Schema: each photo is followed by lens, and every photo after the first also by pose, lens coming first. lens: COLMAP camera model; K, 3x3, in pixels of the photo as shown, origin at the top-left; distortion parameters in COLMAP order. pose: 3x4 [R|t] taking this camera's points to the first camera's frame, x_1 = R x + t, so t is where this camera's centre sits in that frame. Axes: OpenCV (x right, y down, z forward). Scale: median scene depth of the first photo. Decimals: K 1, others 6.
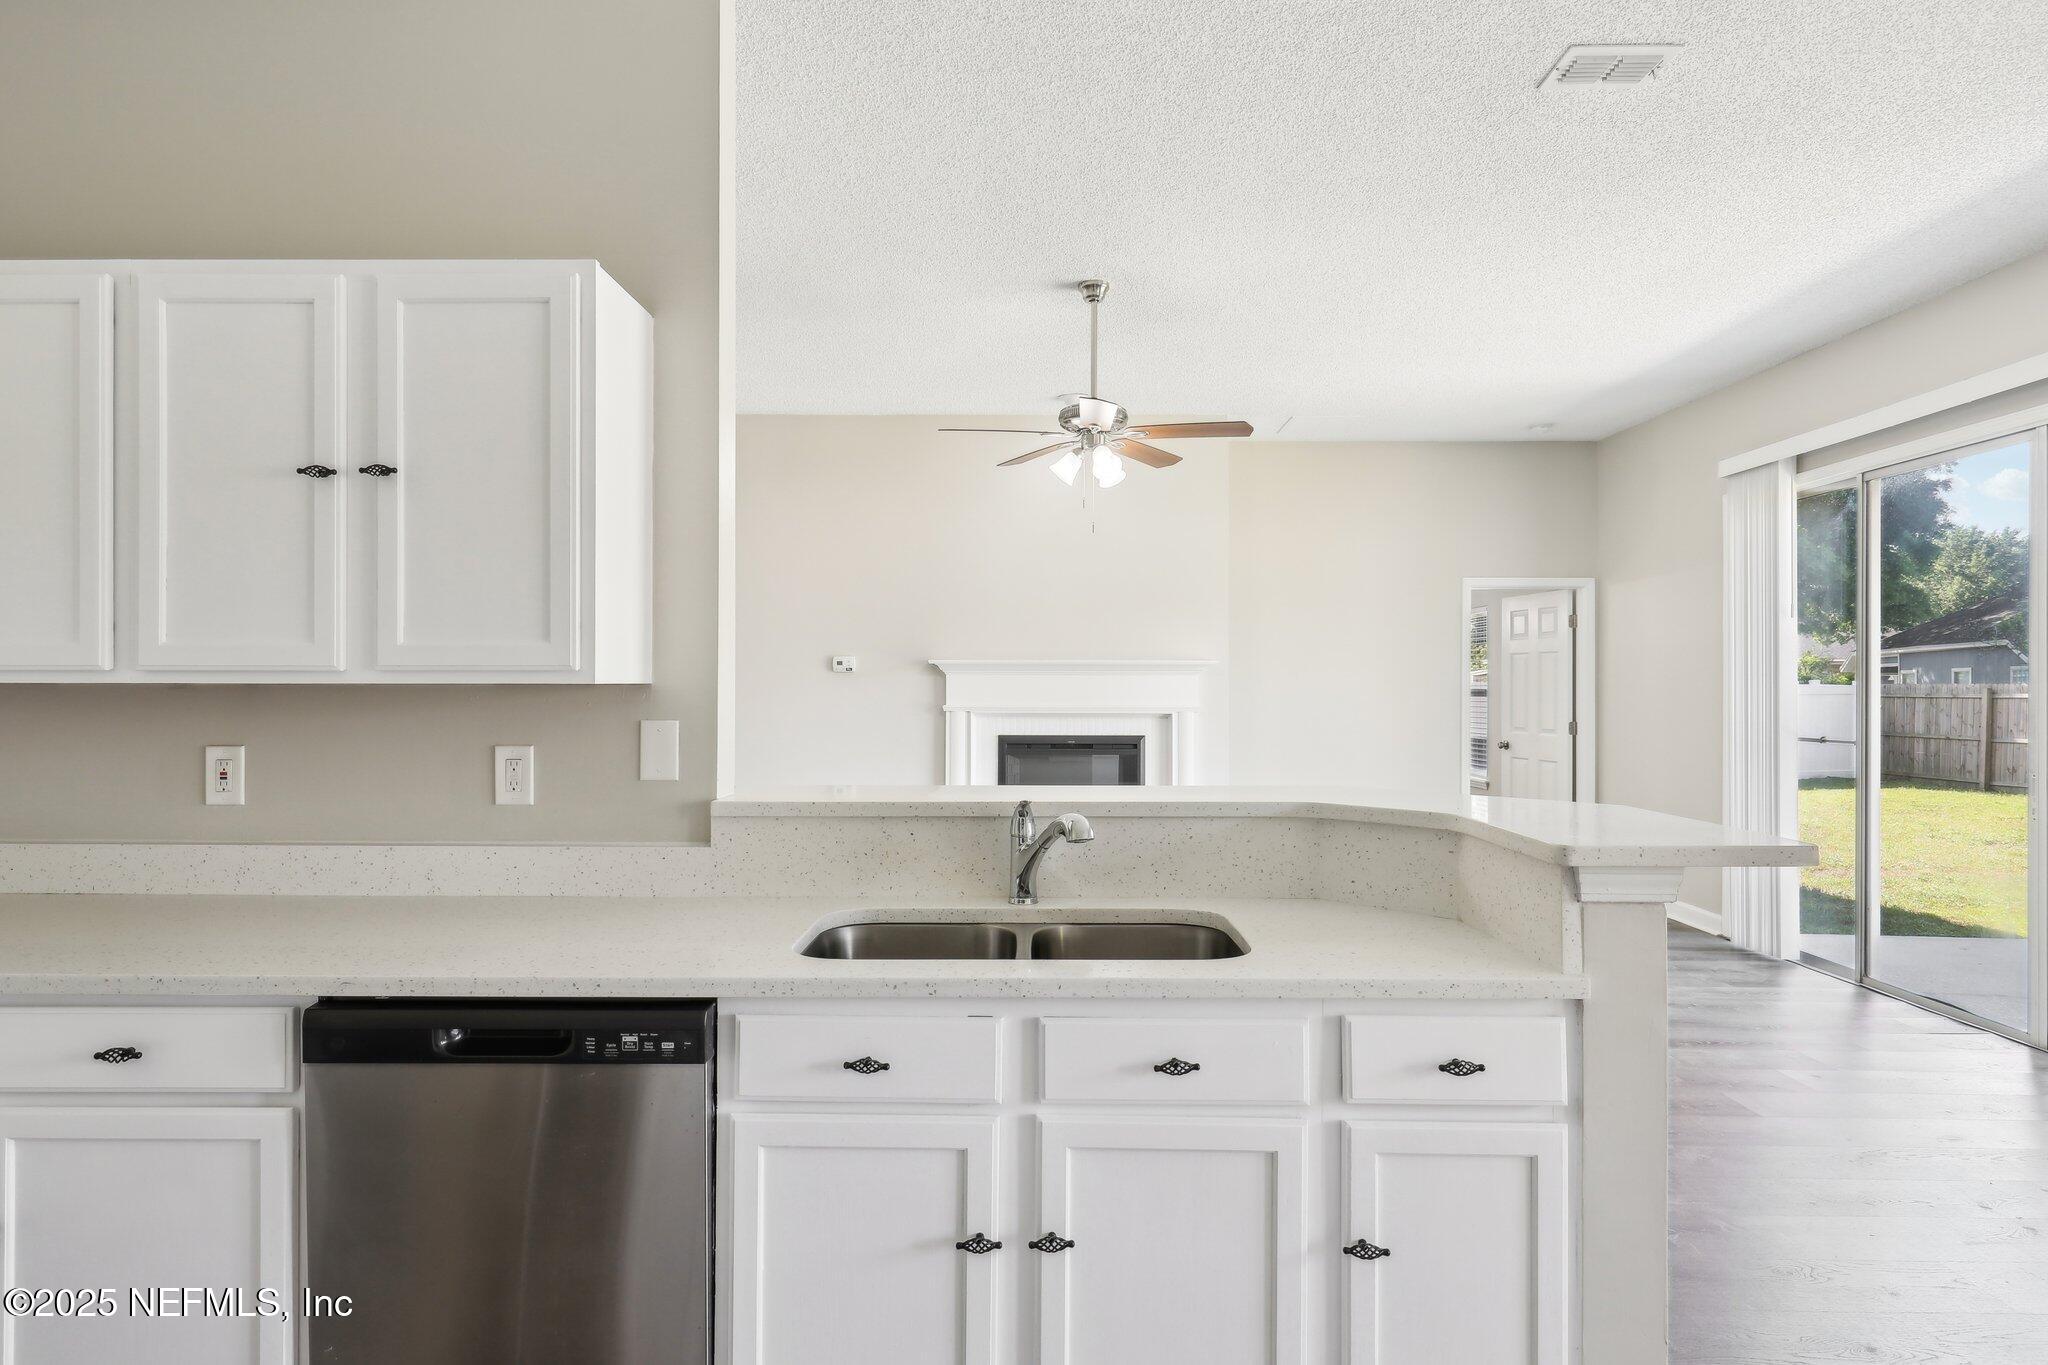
lens RADIAL K [[1083.7, 0, 1017.6], [0, 1083.7, 691.1], [0, 0, 1]] dist [0.005969, -0.000116]
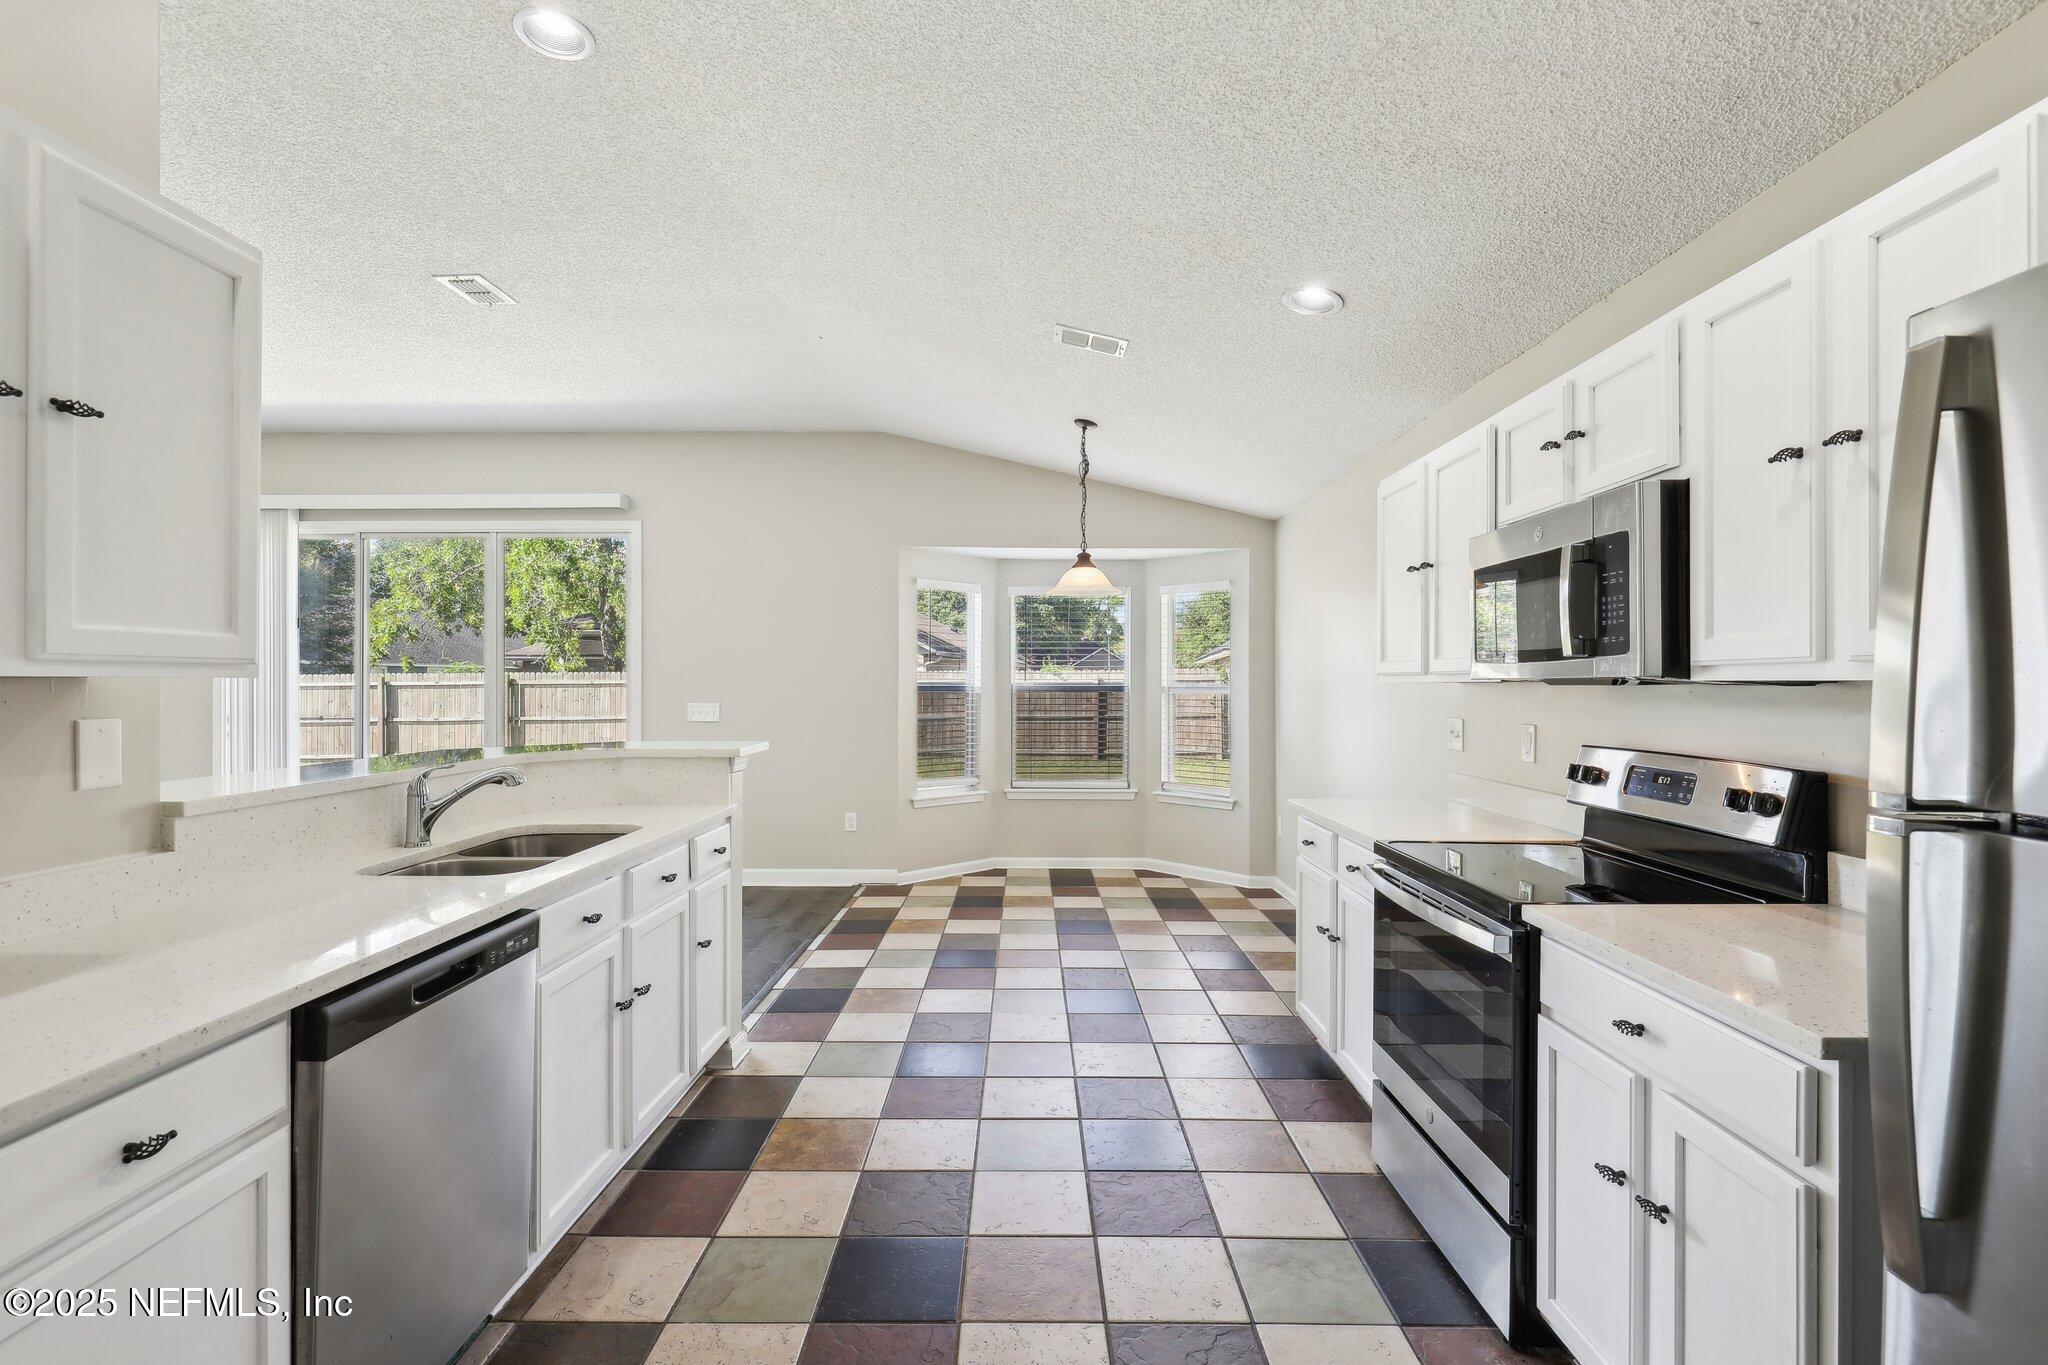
lens RADIAL K [[944.1, 0, 1028.3], [0, 944.1, 684.4], [0, 0, 1]] dist [0.000560, 0.000397]
pose [[-0.008607, -0.002414, 0.999960, -0.546417], [0.001083, 0.999996, 0.002424, -0.000778], [-0.999962, 0.001104, -0.008604, 0.131907]]
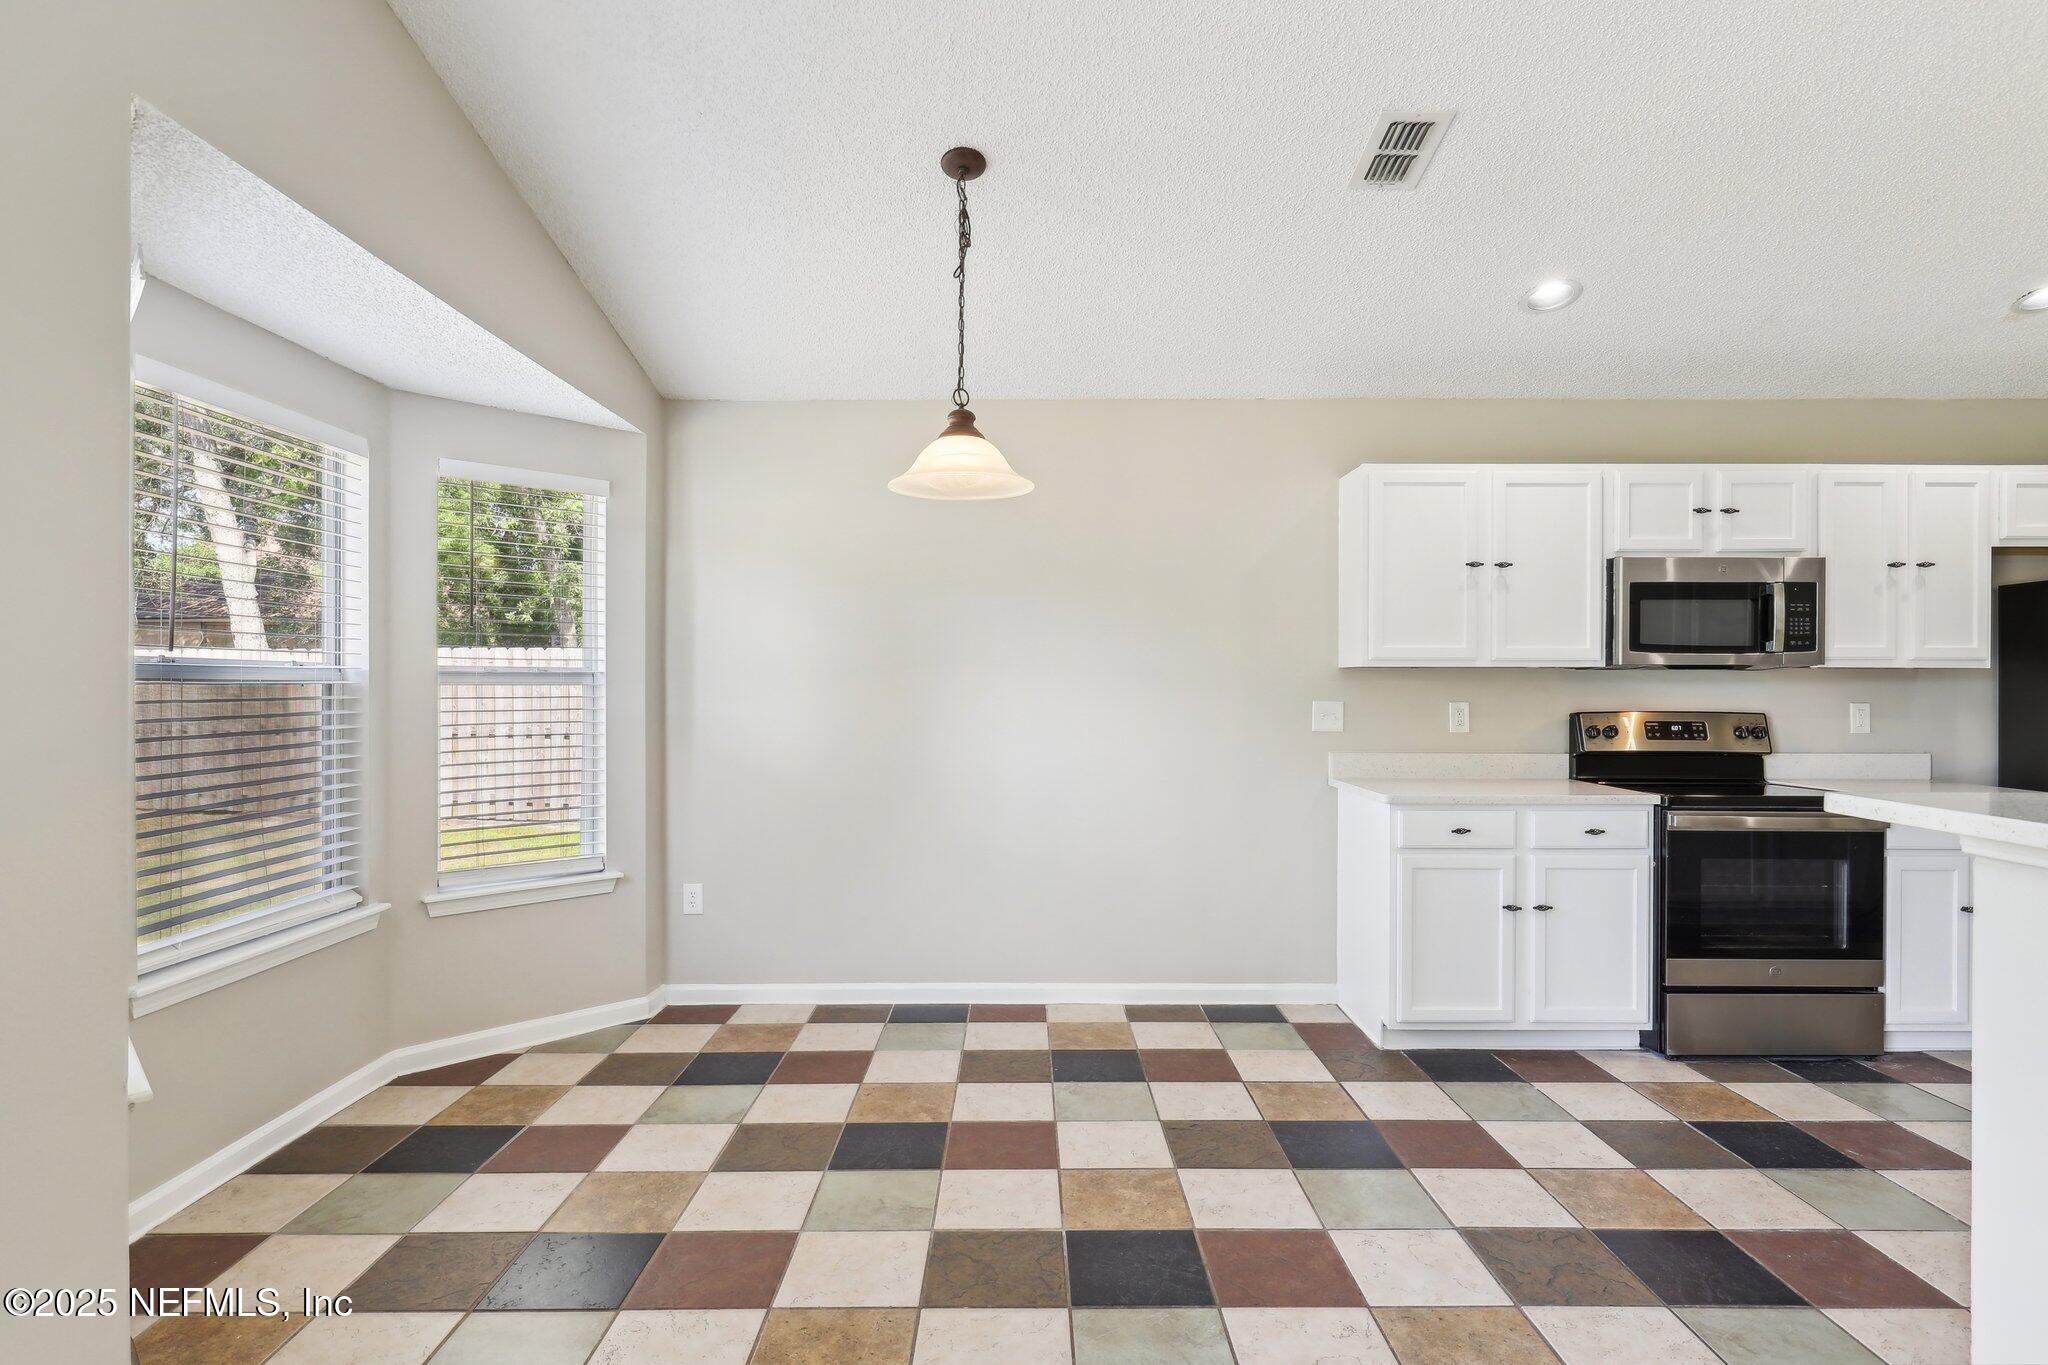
lens RADIAL K [[1083.7, 0, 1026.4], [0, 1083.7, 682.3], [0, 0, 1]] dist [0.005969, -0.000116]
pose [[-0.999757, -0.006644, -0.020999, 0.544179], [-0.006734, 0.999968, 0.004231, 0.012038], [0.020970, 0.004372, -0.999771, 0.722085]]
